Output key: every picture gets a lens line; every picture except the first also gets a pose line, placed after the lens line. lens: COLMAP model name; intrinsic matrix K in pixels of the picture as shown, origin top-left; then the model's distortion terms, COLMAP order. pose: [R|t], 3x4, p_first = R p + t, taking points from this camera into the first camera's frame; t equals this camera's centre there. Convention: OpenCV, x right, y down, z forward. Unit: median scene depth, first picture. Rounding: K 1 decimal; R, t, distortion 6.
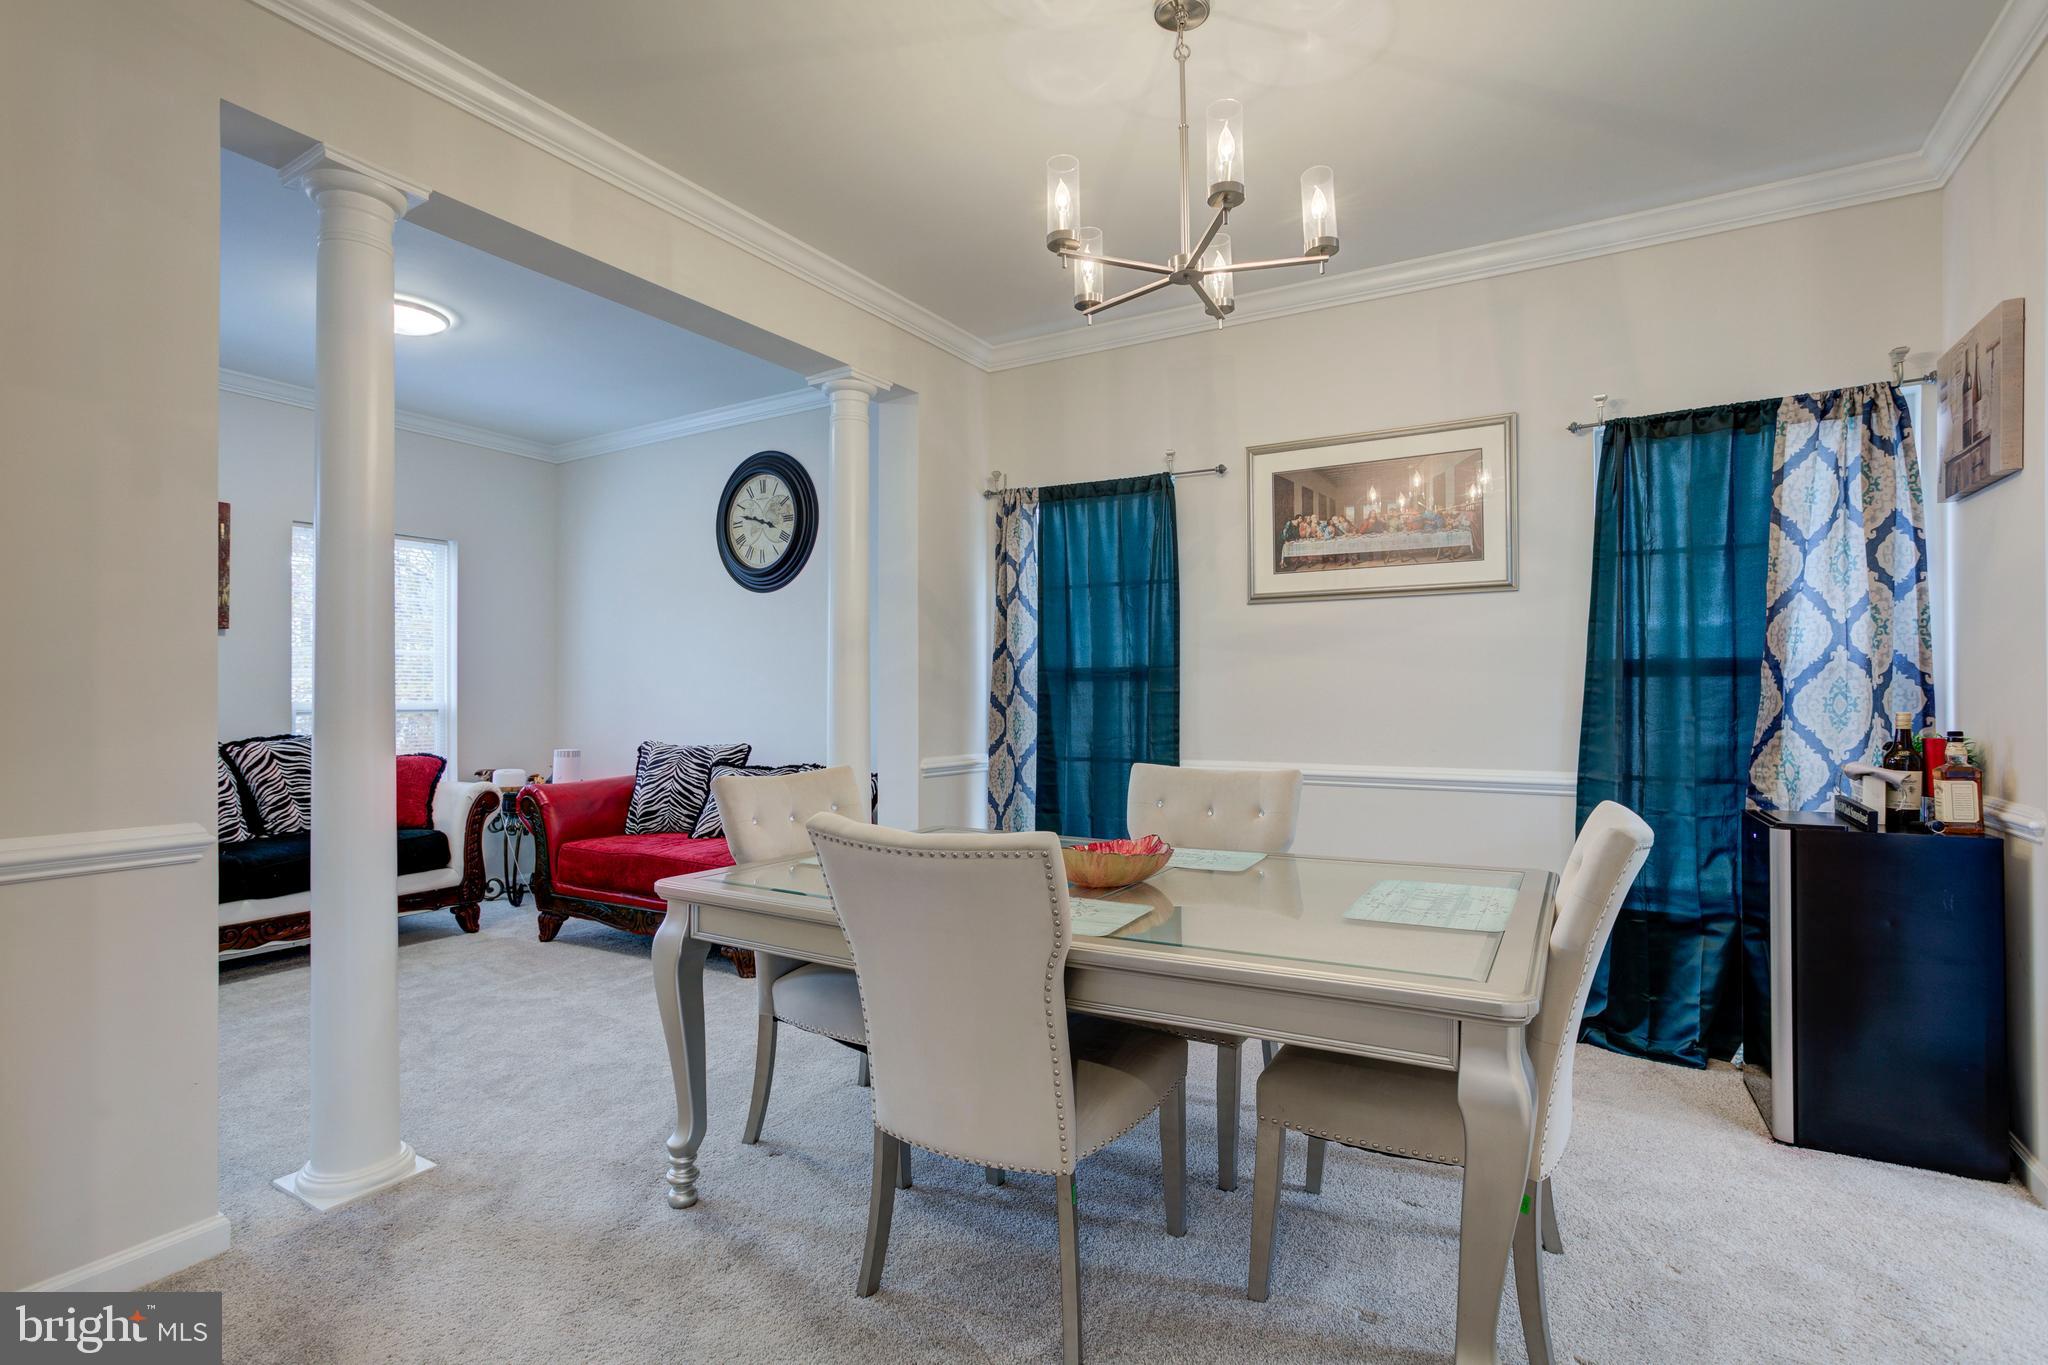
lens RADIAL K [[999.1, 0, 1024.0], [0, 999.1, 682.5], [0, 0, 1]] dist [-0.055545, 0.039328]
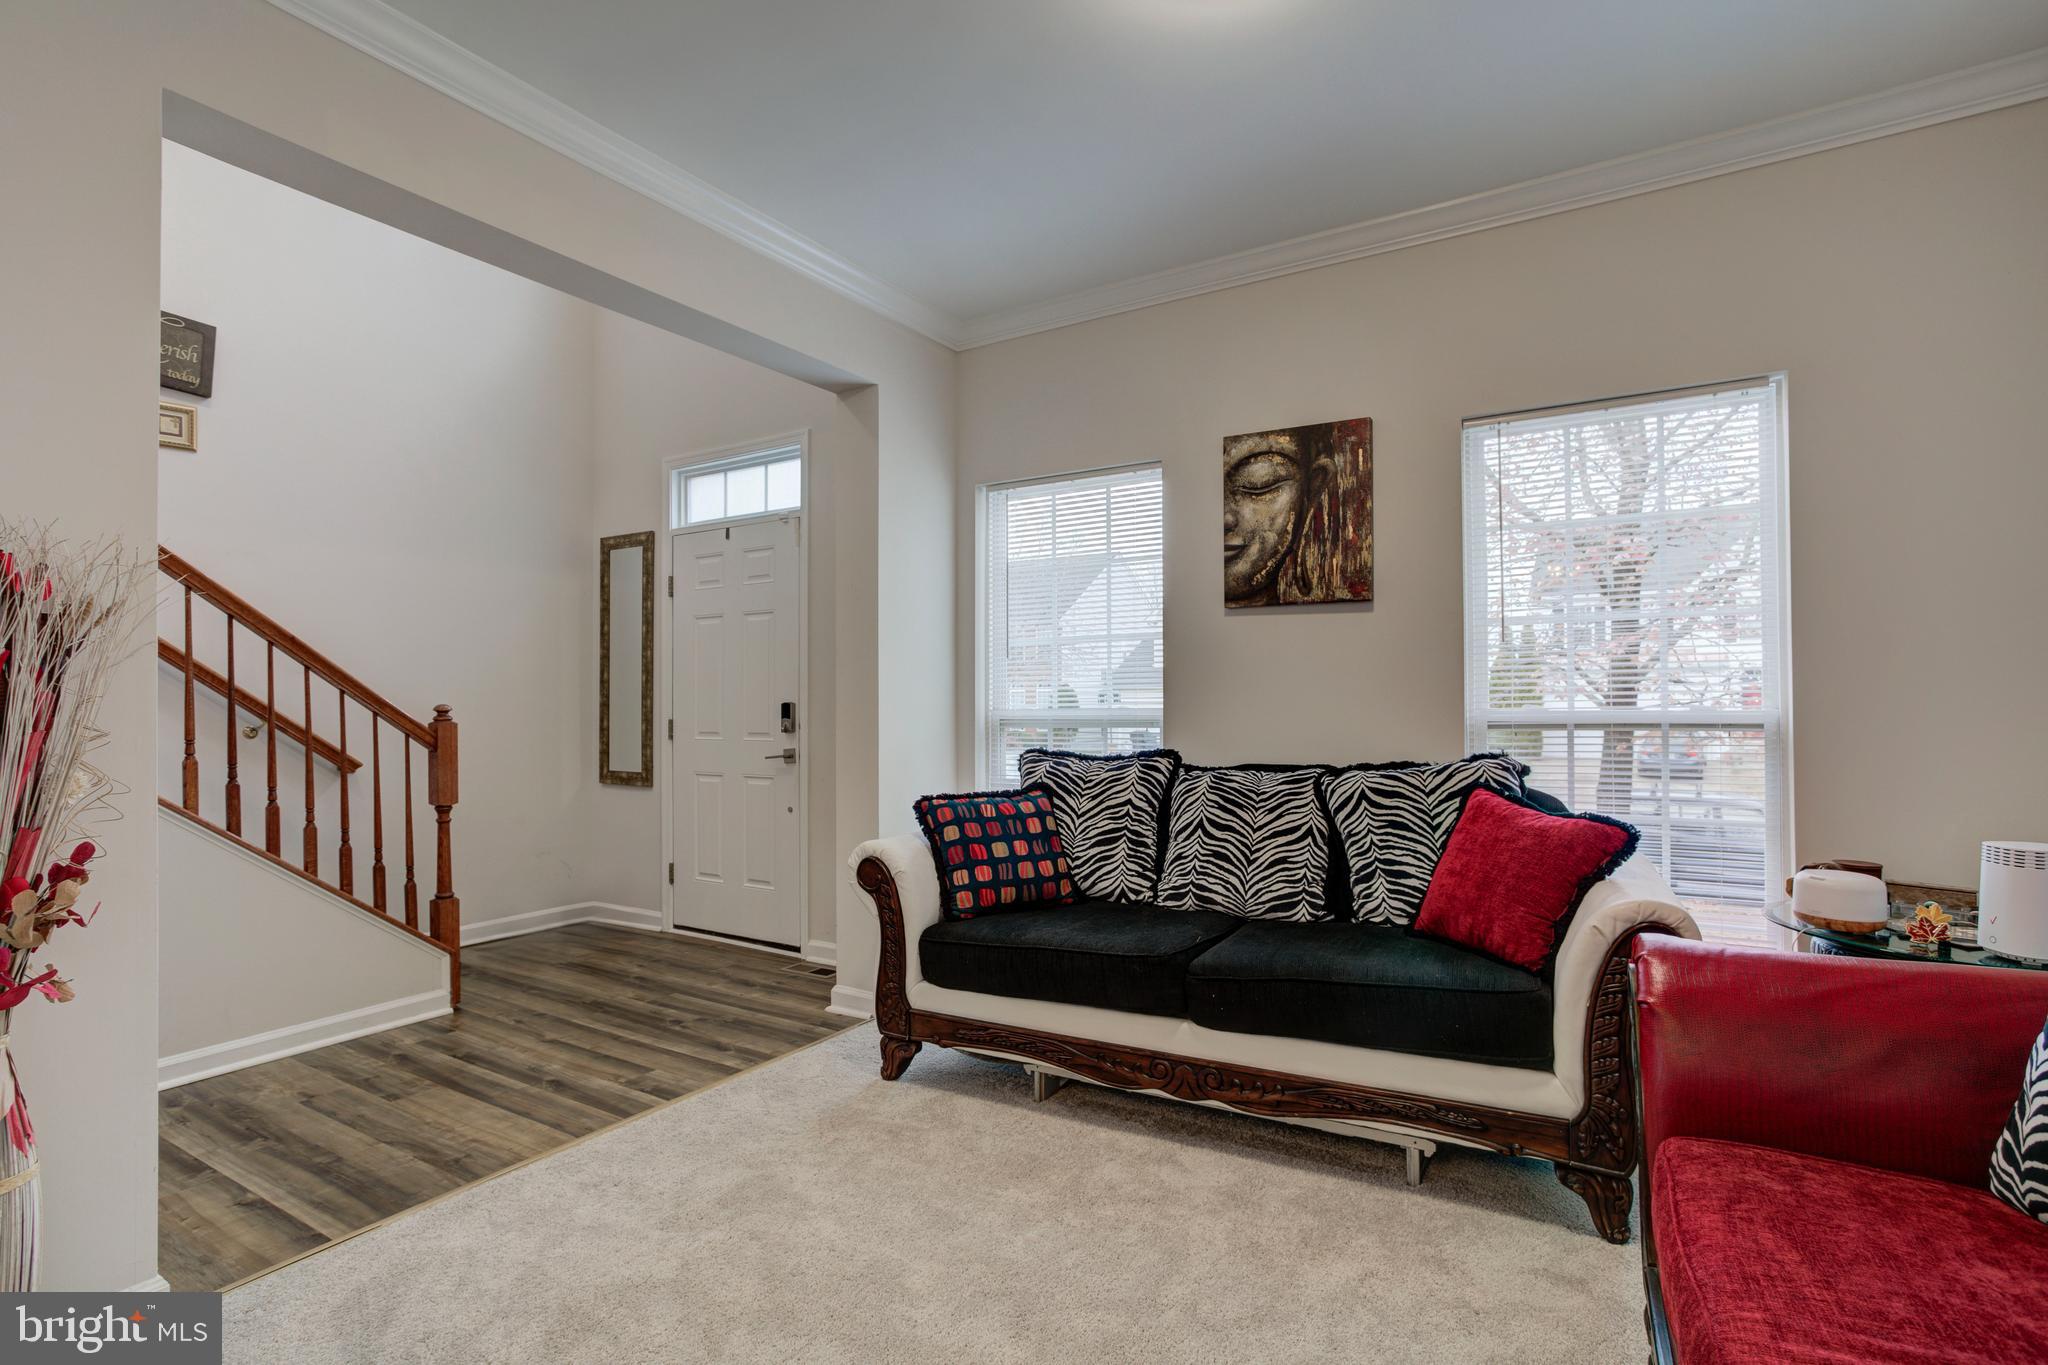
lens RADIAL K [[999.1, 0, 1024.0], [0, 999.1, 682.5], [0, 0, 1]] dist [-0.055545, 0.039328]
pose [[-0.018078, -0.012887, -0.999754, -0.149405], [0.026072, 0.999571, -0.013356, 0.006341], [0.999497, -0.026307, -0.017735, 0.971019]]
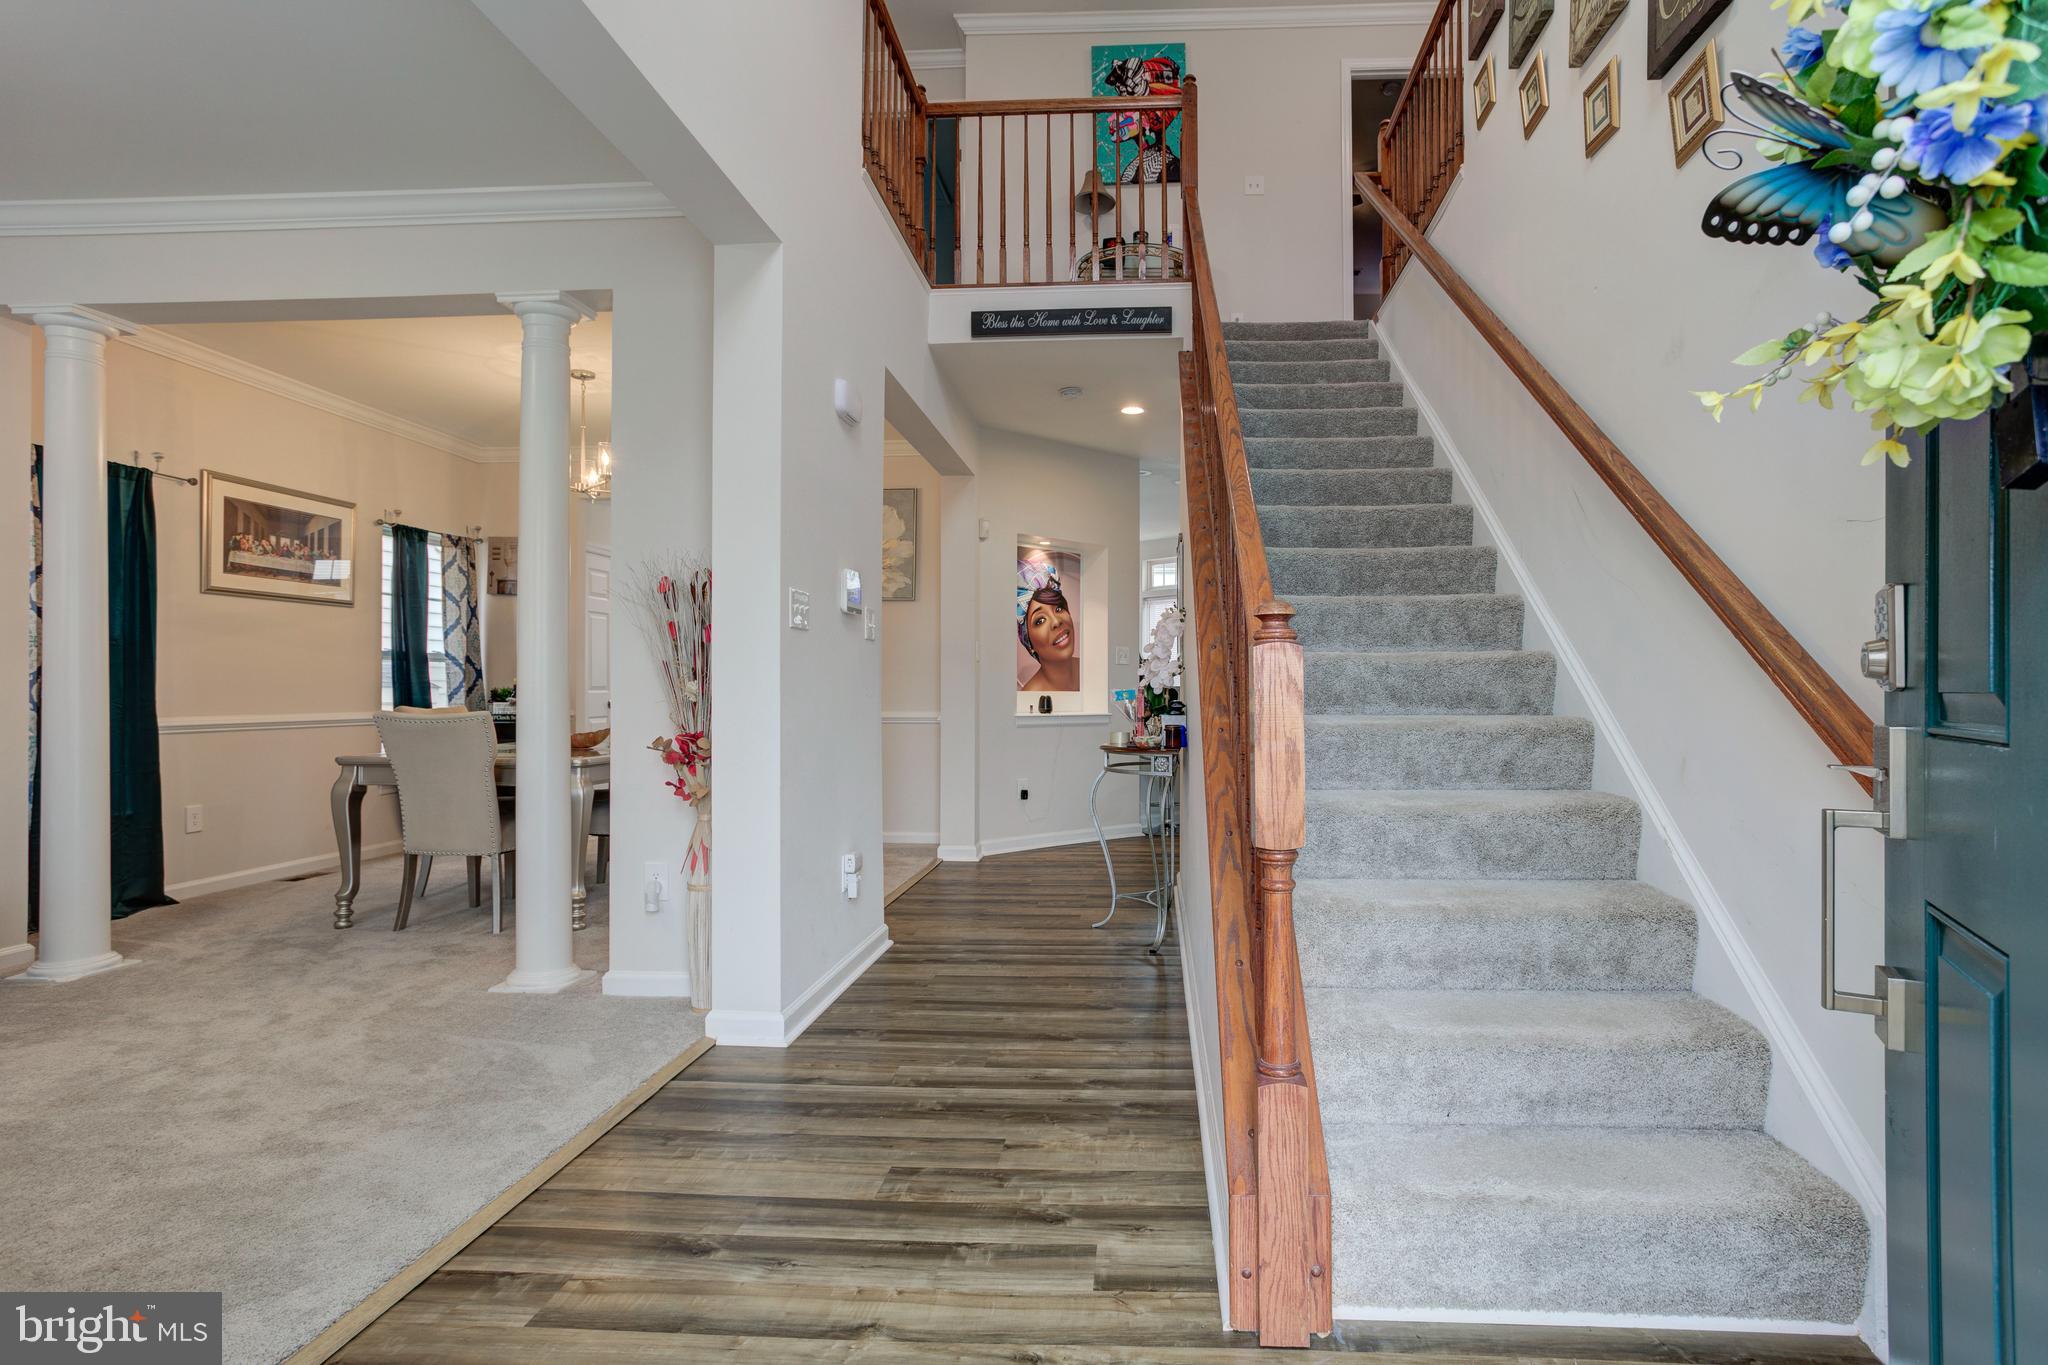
lens RADIAL K [[1040.5, 0, 1083.6], [0, 1040.5, 686.5], [0, 0, 1]] dist [-0.001401, 0.000177]
pose [[-0.451301, 0.005452, 0.892355, -1.519889], [-0.011256, 0.999867, -0.011802, 0.044950], [-0.892301, -0.015370, -0.451180, 0.620027]]
